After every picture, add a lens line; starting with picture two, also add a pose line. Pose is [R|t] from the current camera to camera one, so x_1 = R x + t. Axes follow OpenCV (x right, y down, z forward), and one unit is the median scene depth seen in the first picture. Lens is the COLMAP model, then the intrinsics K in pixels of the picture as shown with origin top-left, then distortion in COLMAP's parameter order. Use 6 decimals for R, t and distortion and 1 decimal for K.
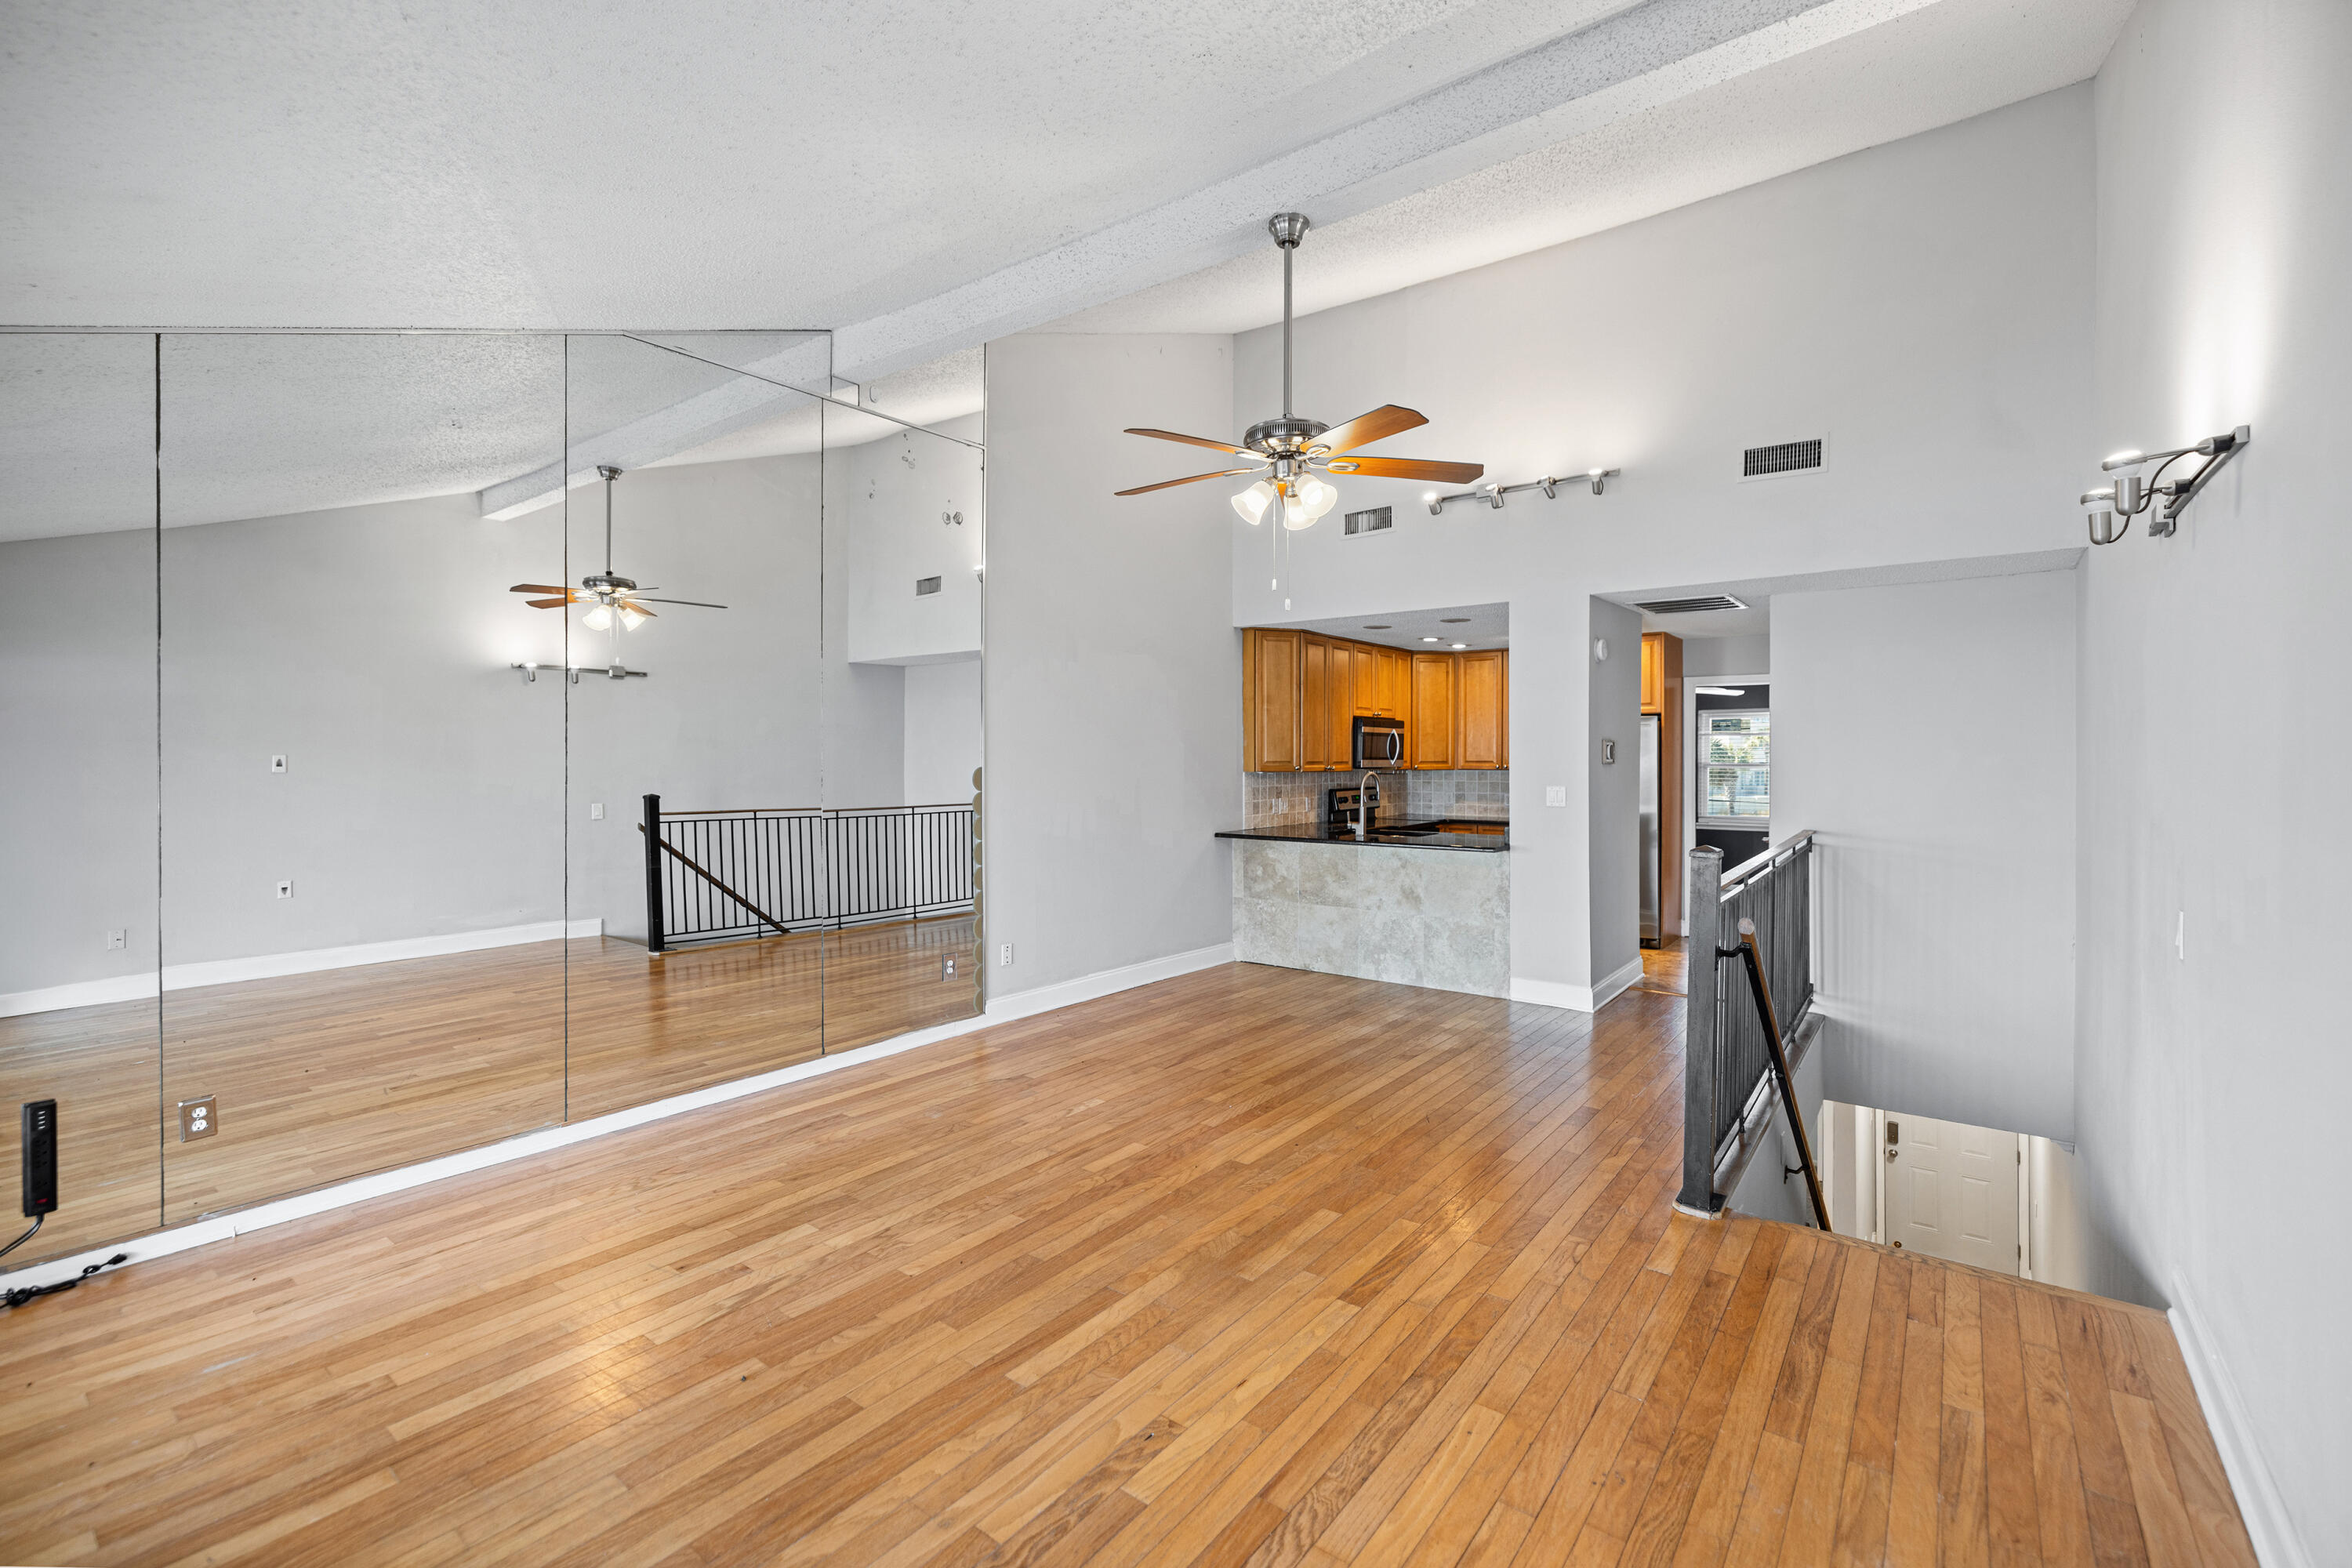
lens RADIAL K [[995.5, 0, 1184.3], [0, 995.5, 772.3], [0, 0, 1]] dist [-0.003857, 0.001738]
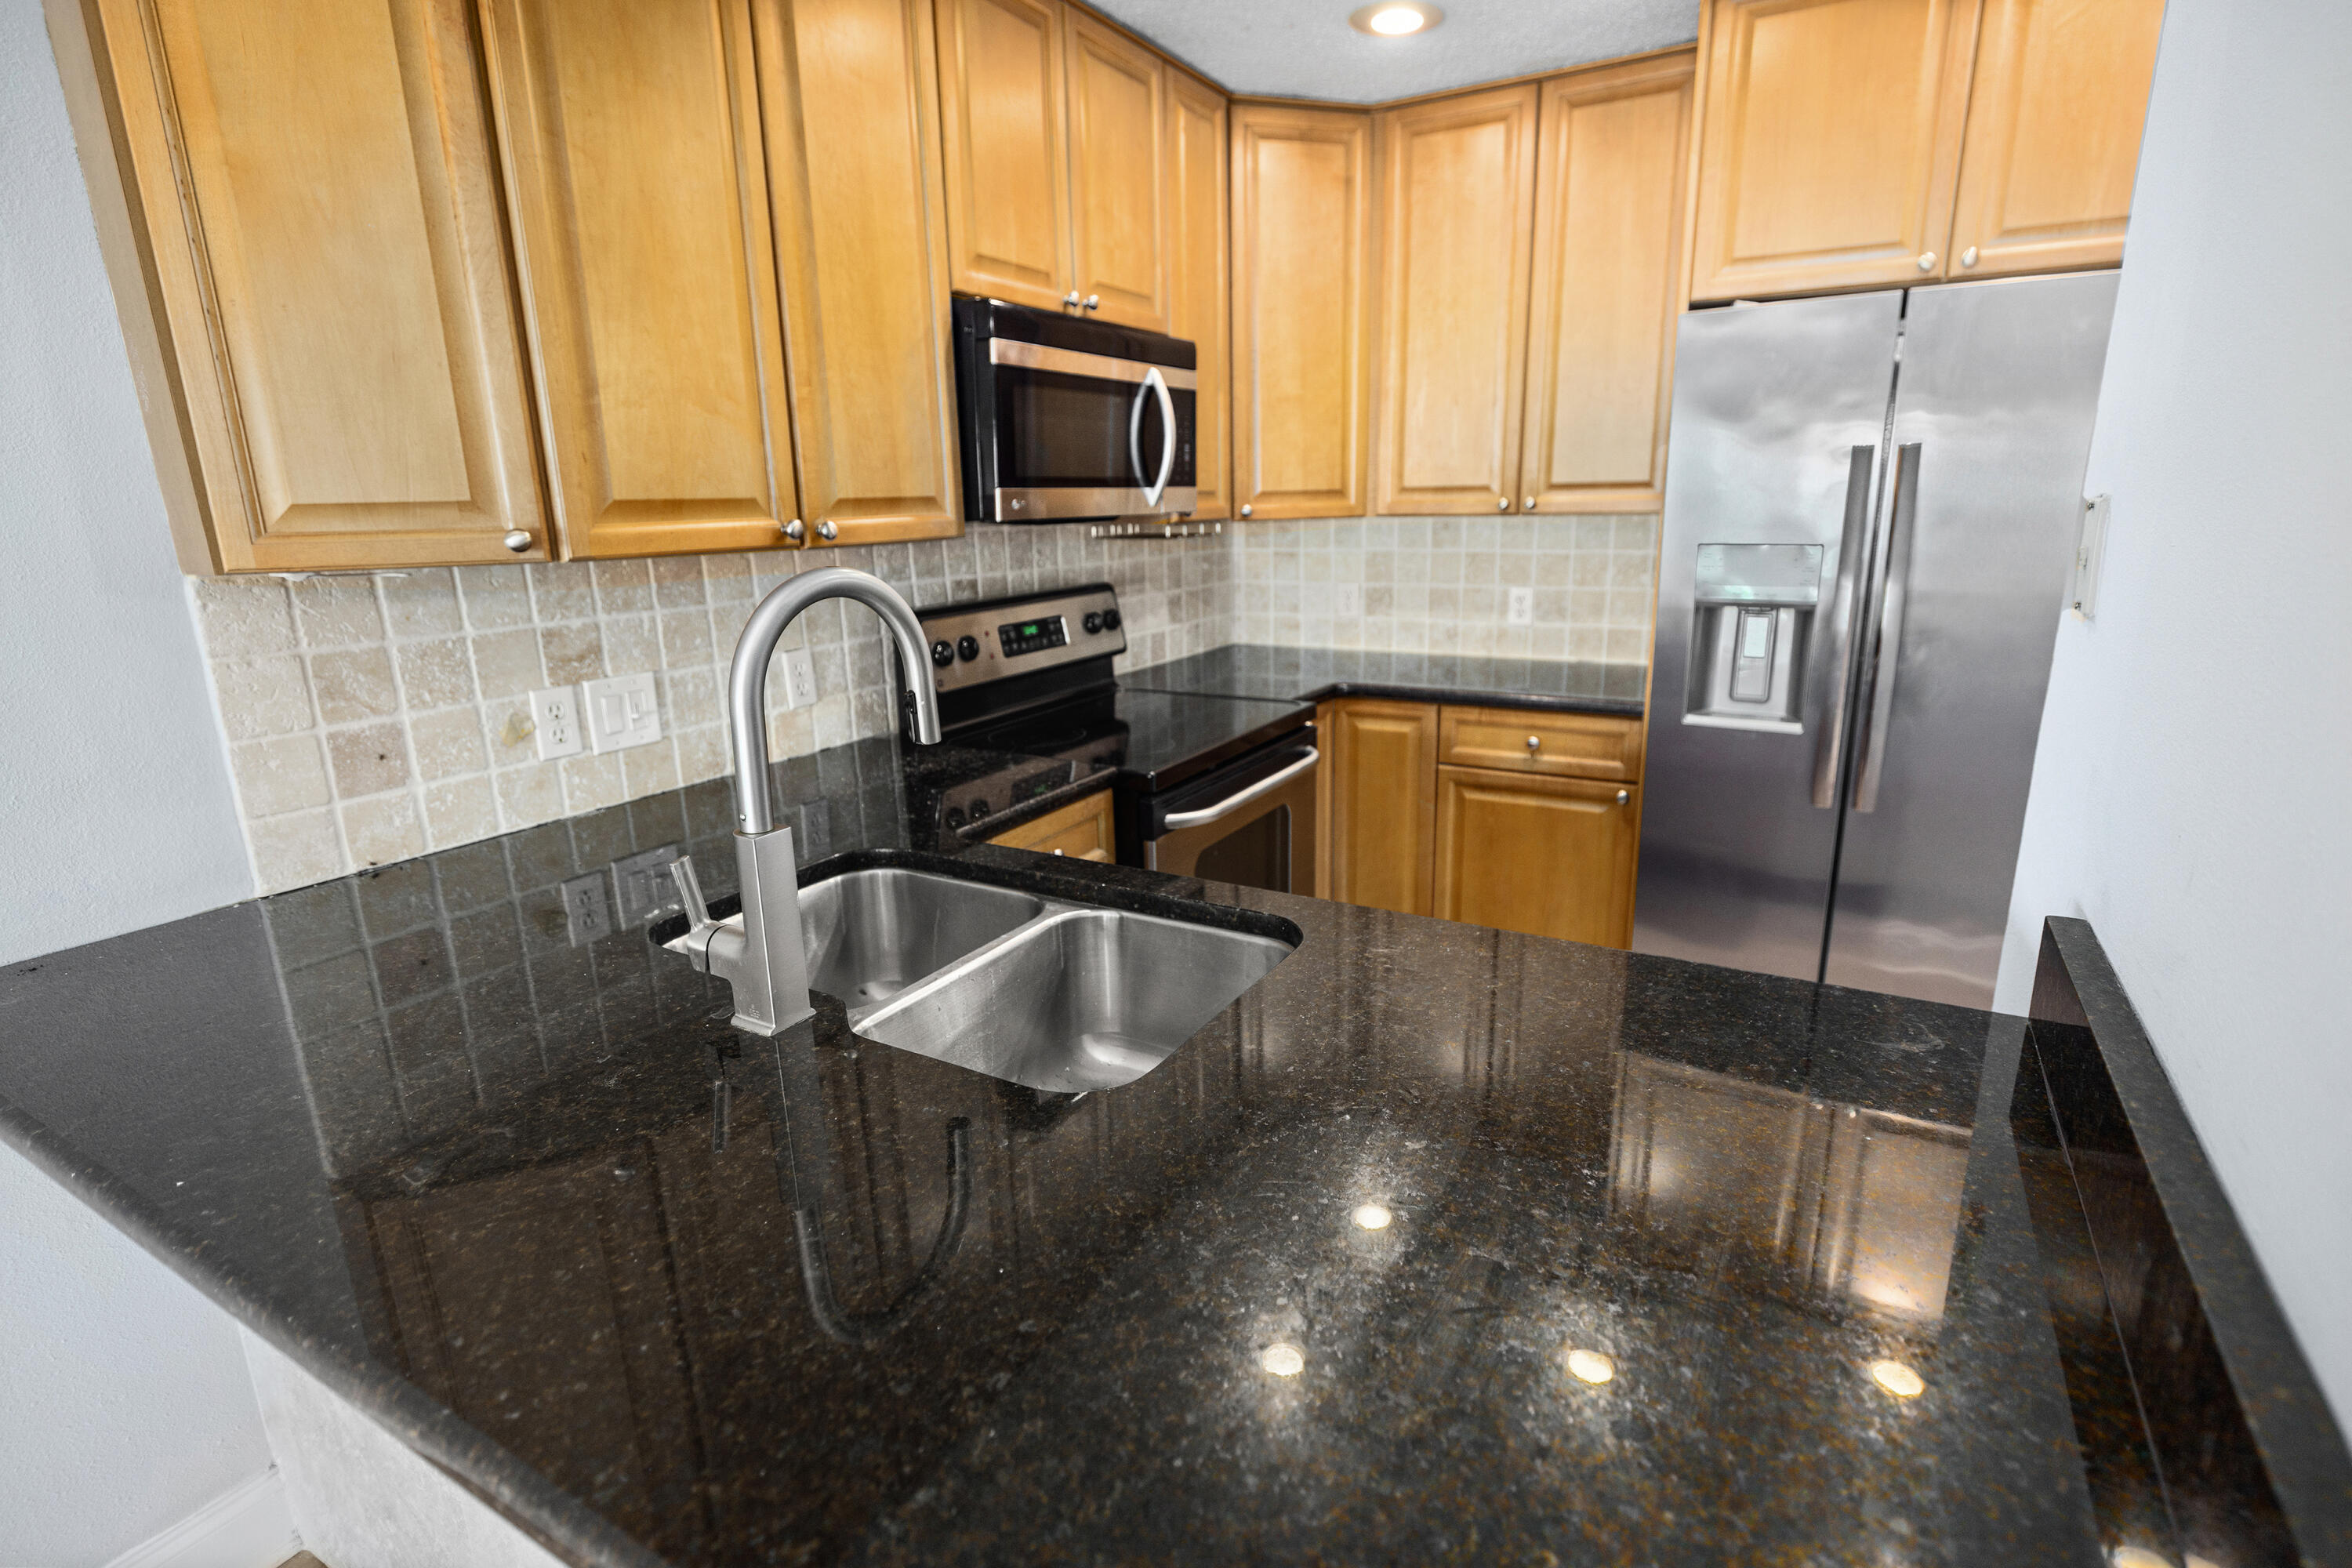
lens RADIAL K [[1116.6, 0, 1219.5], [0, 1116.6, 774.0], [0, 0, 1]] dist [-0.011874, 0.001781]
pose [[0.987481, -0.053198, 0.148496, 0.379998], [0.017830, 0.973025, 0.230012, -0.012718], [-0.156727, -0.224484, 0.961792, 1.463567]]
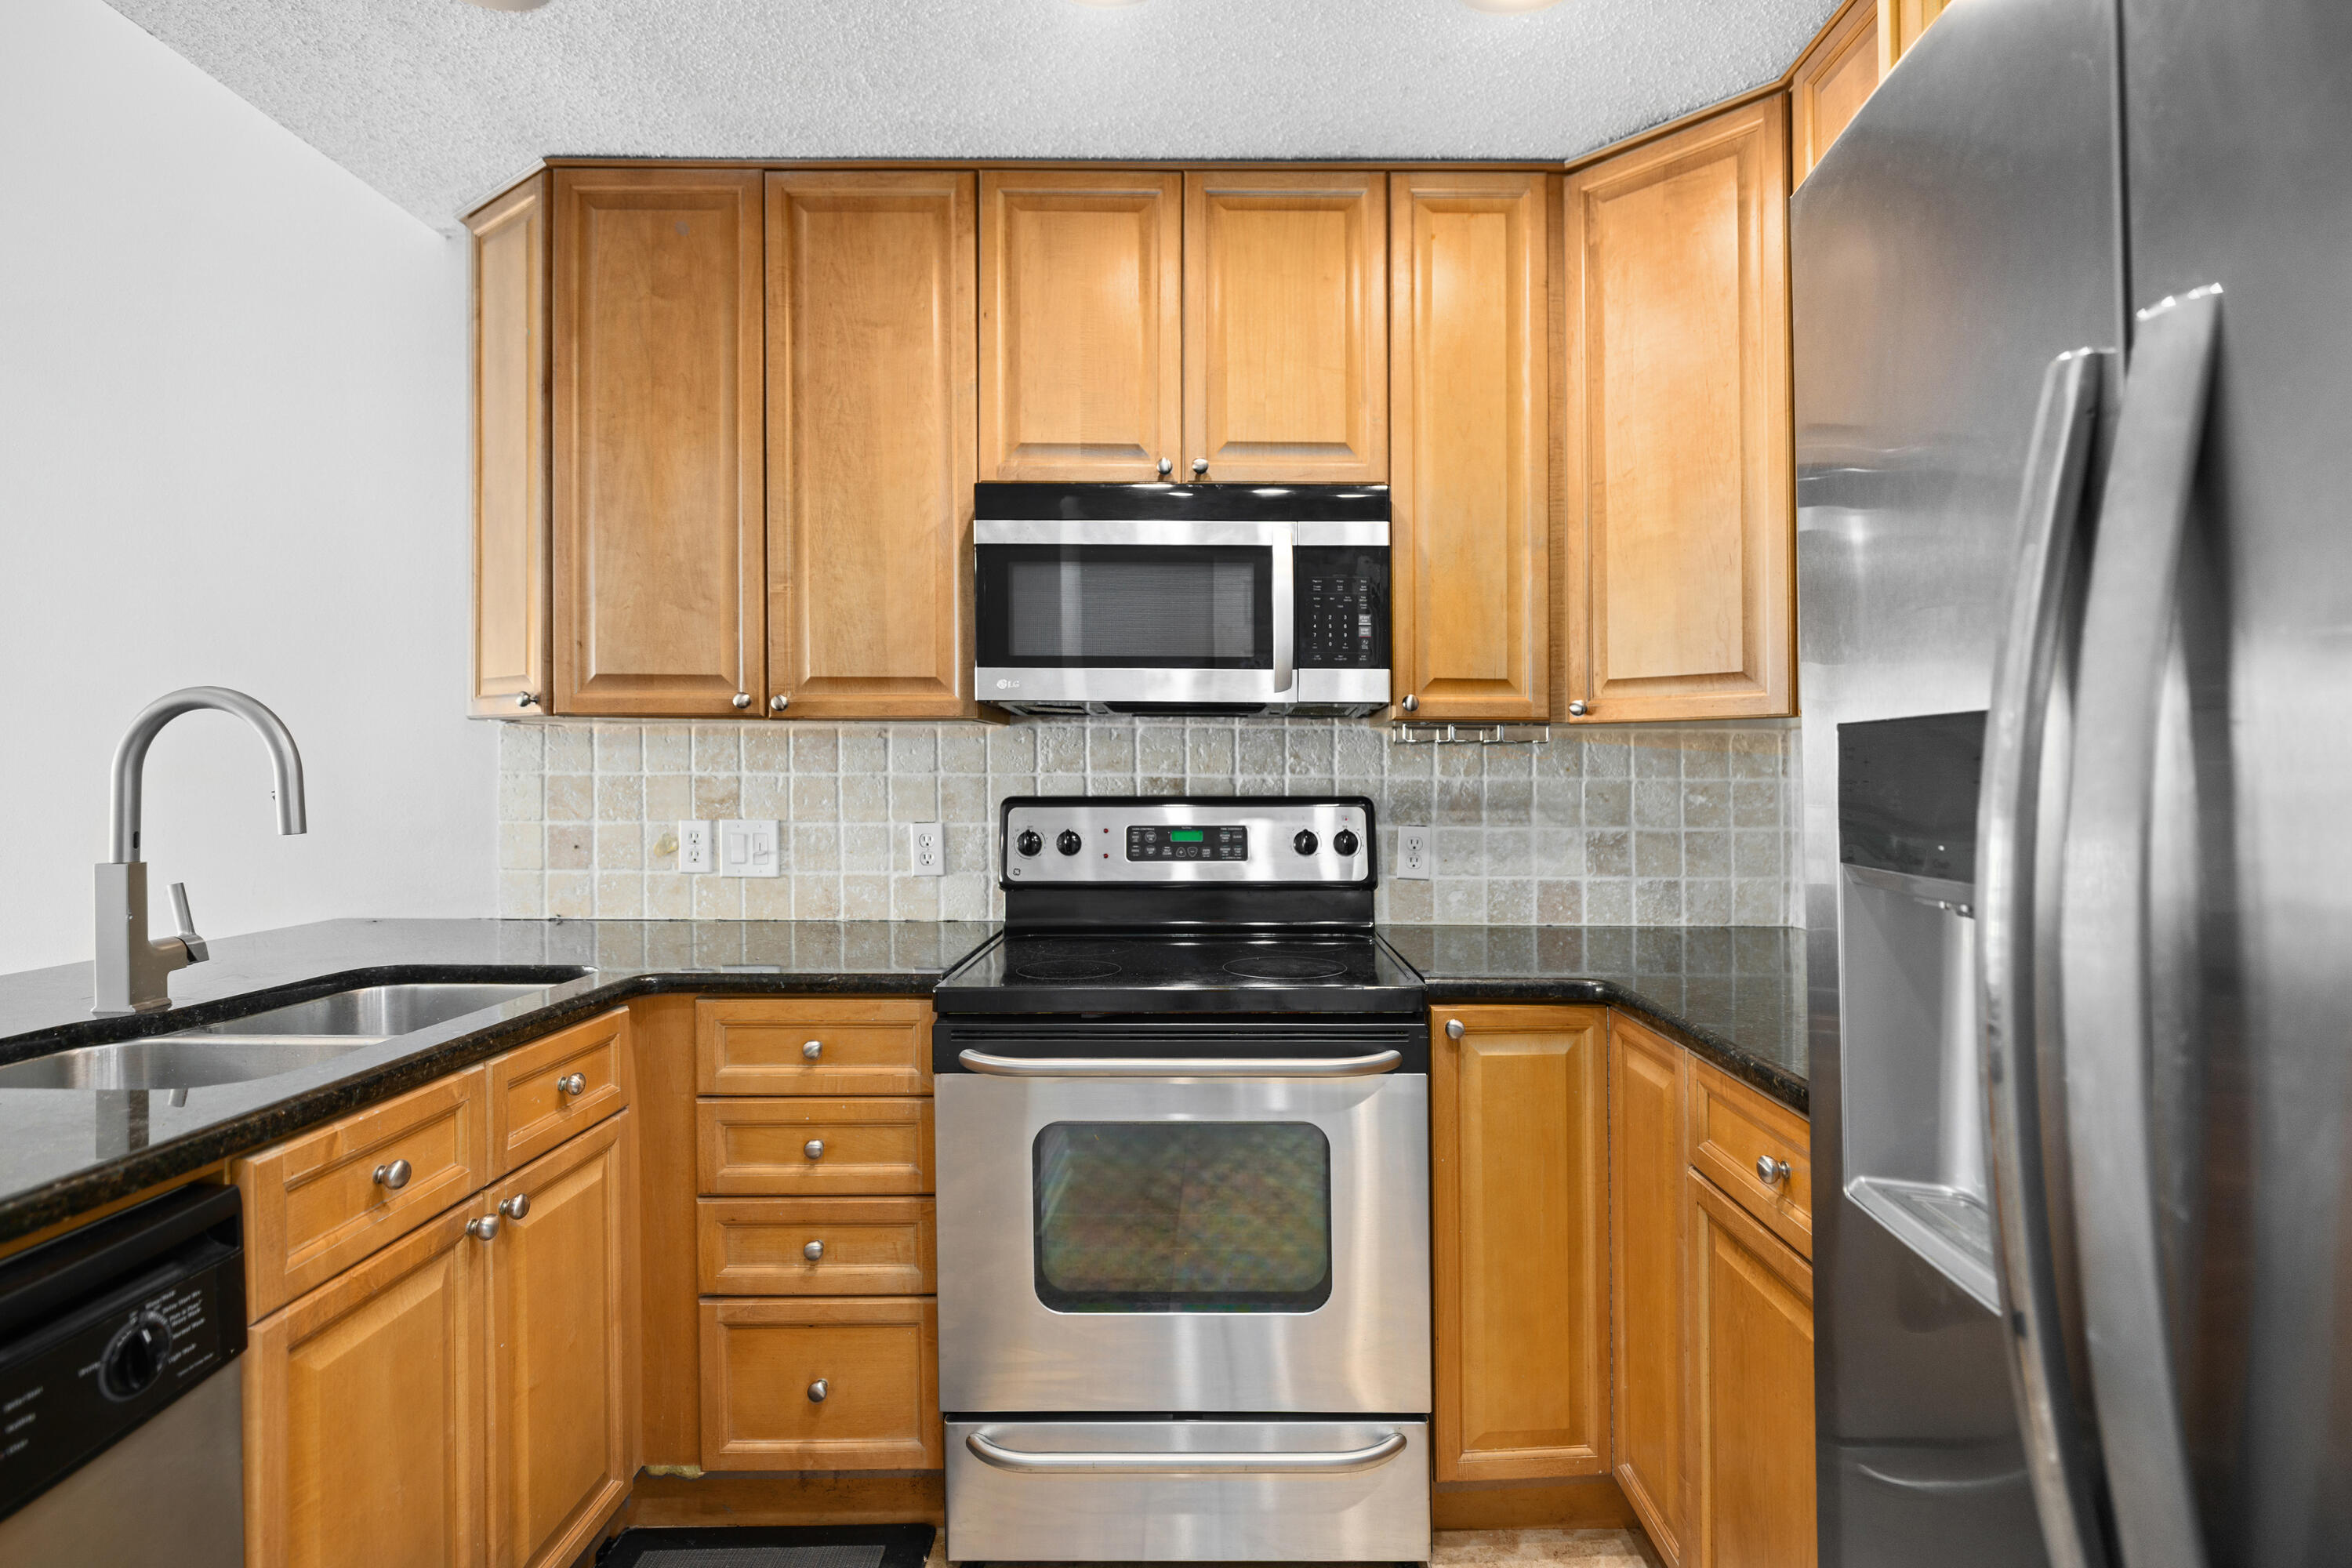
lens RADIAL K [[1116.6, 0, 1254.8], [0, 1116.6, 771.0], [0, 0, 1]] dist [-0.011874, 0.001781]
pose [[0.625134, 0.004005, -0.780507, 0.851590], [-0.016907, 0.999822, -0.008411, 0.025700], [0.780334, 0.018454, 0.625091, 1.809072]]
